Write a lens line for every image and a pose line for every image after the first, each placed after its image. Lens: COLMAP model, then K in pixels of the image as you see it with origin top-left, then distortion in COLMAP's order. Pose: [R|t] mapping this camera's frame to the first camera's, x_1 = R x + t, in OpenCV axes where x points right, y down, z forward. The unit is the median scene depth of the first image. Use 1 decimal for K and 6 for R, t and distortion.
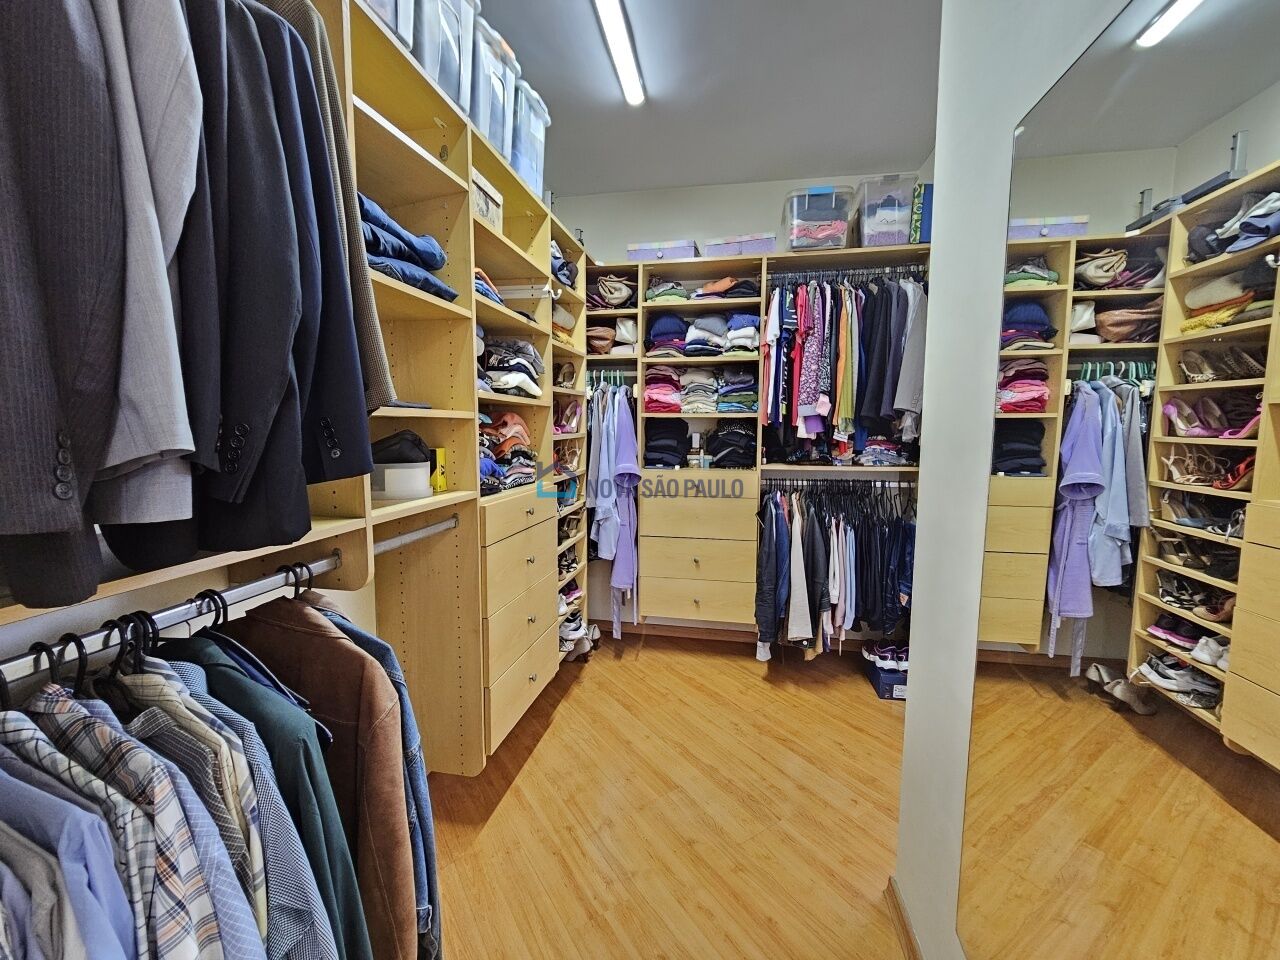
lens RADIAL K [[520.1, 0, 639.7], [0, 520.1, 483.2], [0, 0, 1]] dist [-0.007643, 0.000625]
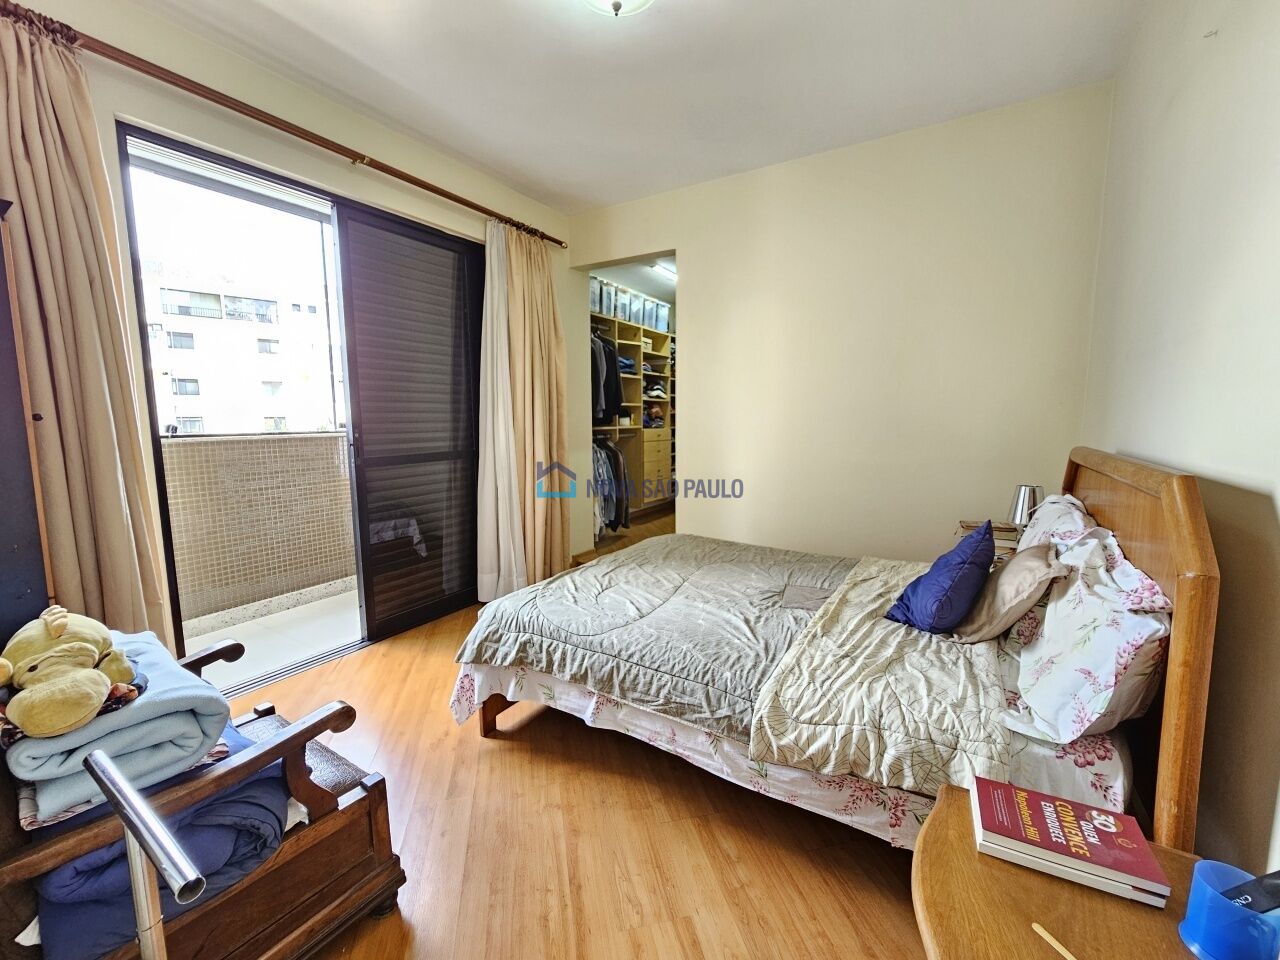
lens RADIAL K [[520.1, 0, 641.2], [0, 520.1, 480.2], [0, 0, 1]] dist [-0.007643, 0.000625]
pose [[0.935268, 0.032679, -0.352428, 0.912168], [-0.027982, 0.999439, 0.018416, 0.306090], [0.352832, -0.007362, 0.935658, -2.245303]]
